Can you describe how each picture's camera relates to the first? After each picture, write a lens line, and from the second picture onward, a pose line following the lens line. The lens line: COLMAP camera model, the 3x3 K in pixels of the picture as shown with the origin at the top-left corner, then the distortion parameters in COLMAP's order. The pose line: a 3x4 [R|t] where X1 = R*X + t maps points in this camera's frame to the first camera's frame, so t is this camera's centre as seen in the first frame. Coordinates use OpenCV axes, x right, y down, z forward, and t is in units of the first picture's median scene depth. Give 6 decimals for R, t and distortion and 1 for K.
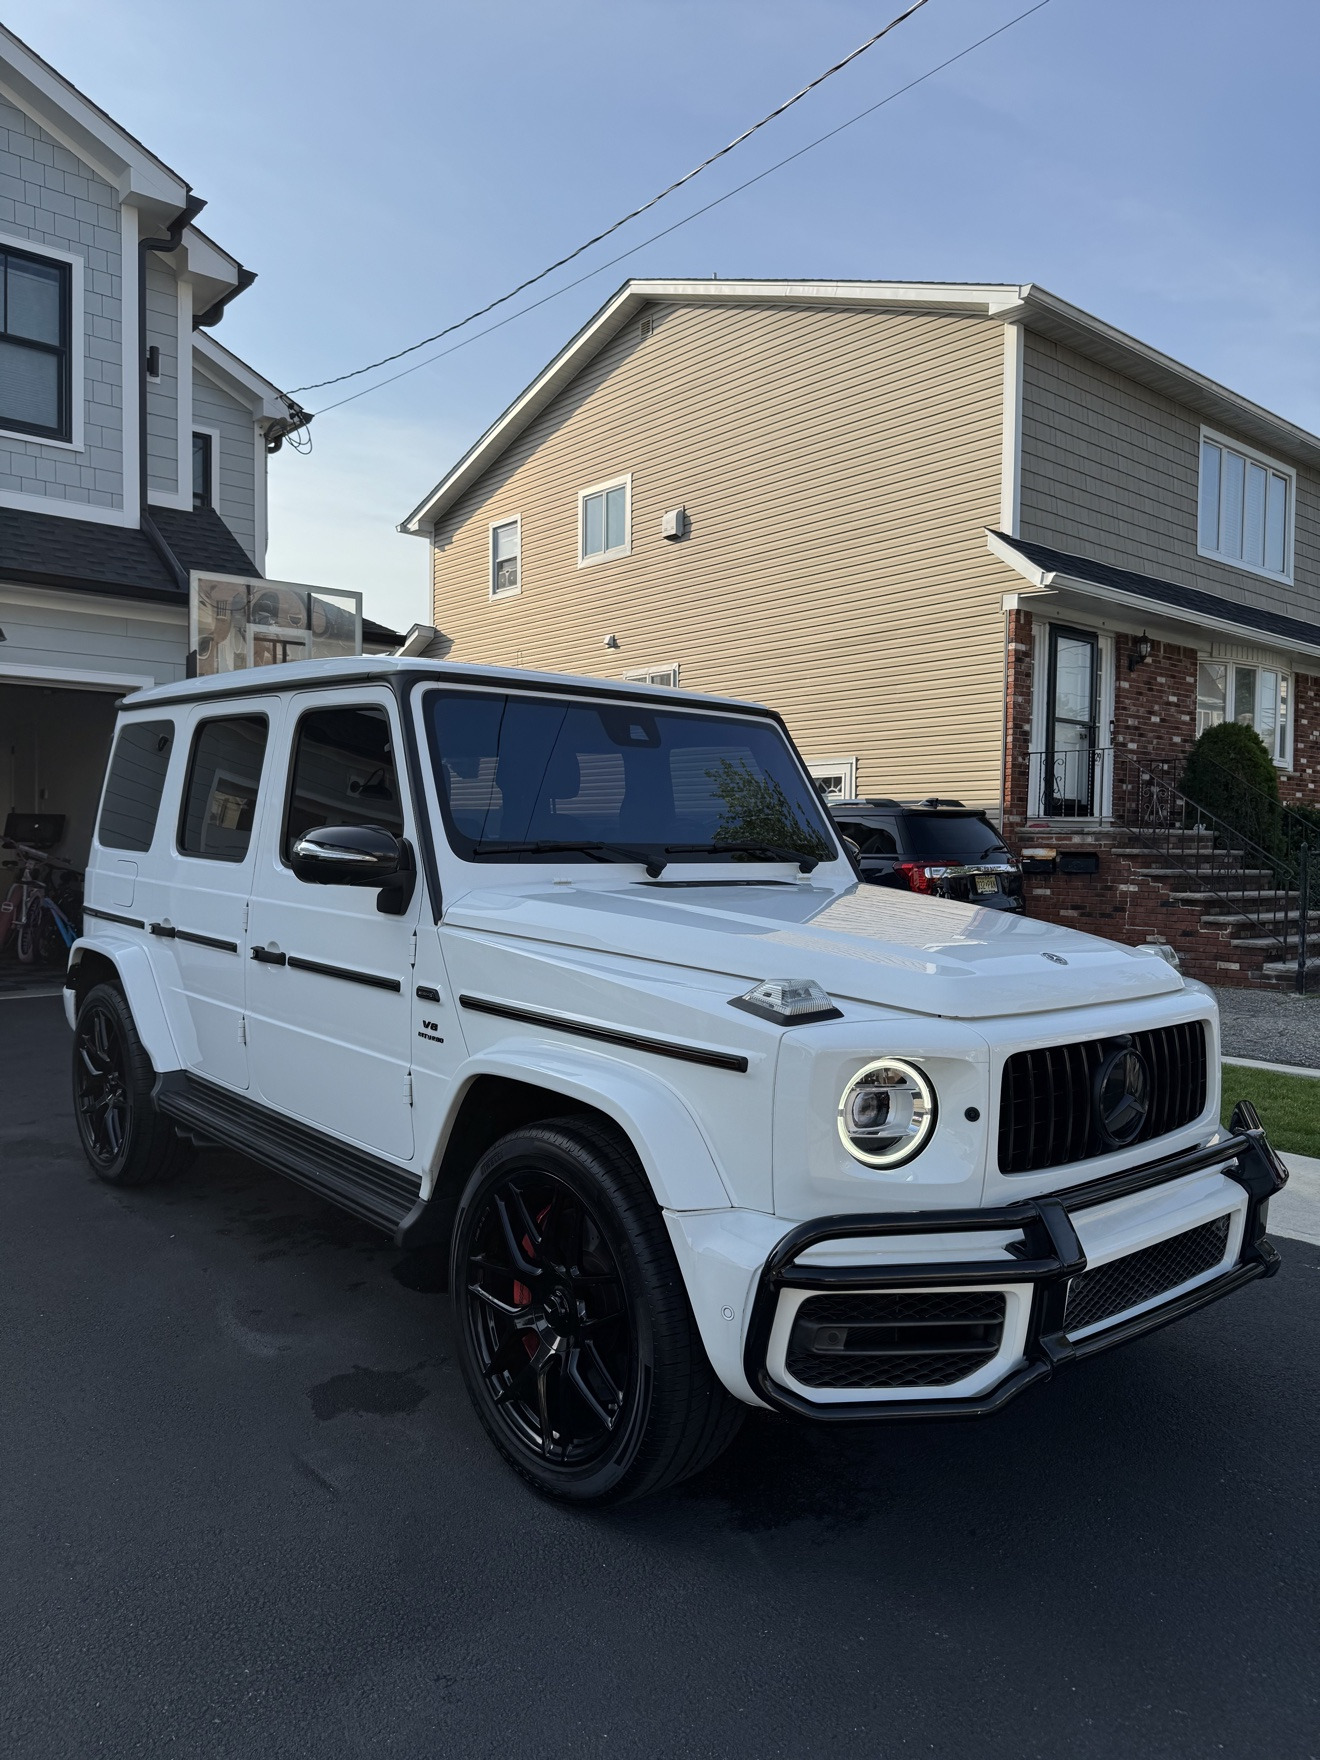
lens RADIAL K [[1270.8, 0, 658.7], [0, 1270.8, 889.9], [0, 0, 1]] dist [0.001050, 0.000452]
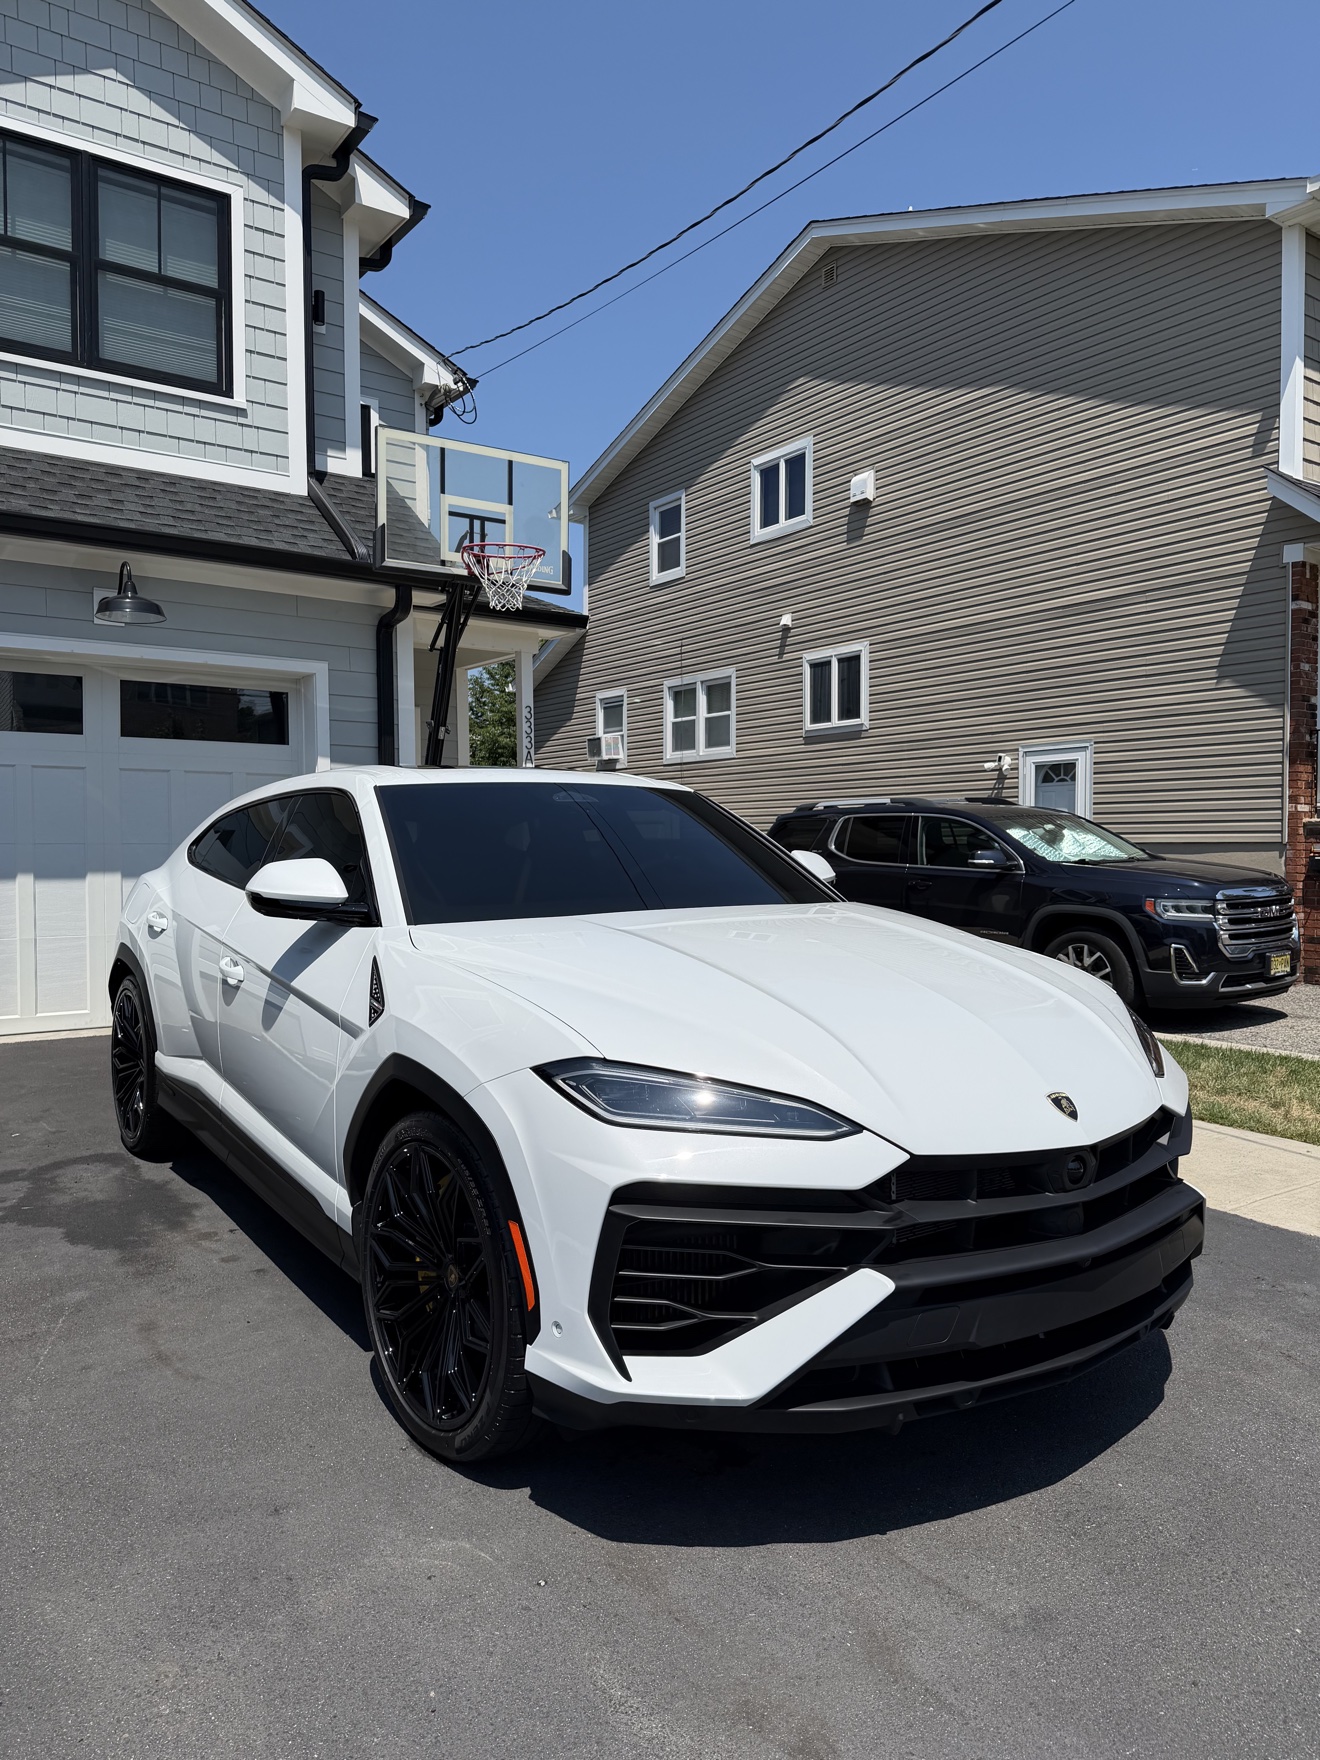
lens RADIAL K [[1224.4, 0, 660.0], [0, 1224.4, 880.0], [0, 0, 1]] dist [0.002242, -0.000969]
pose [[0.996343, -0.009911, -0.084862, -0.090180], [0.010141, 0.999946, 0.002289, -0.015498], [0.084835, -0.003141, 0.996390, 0.163978]]
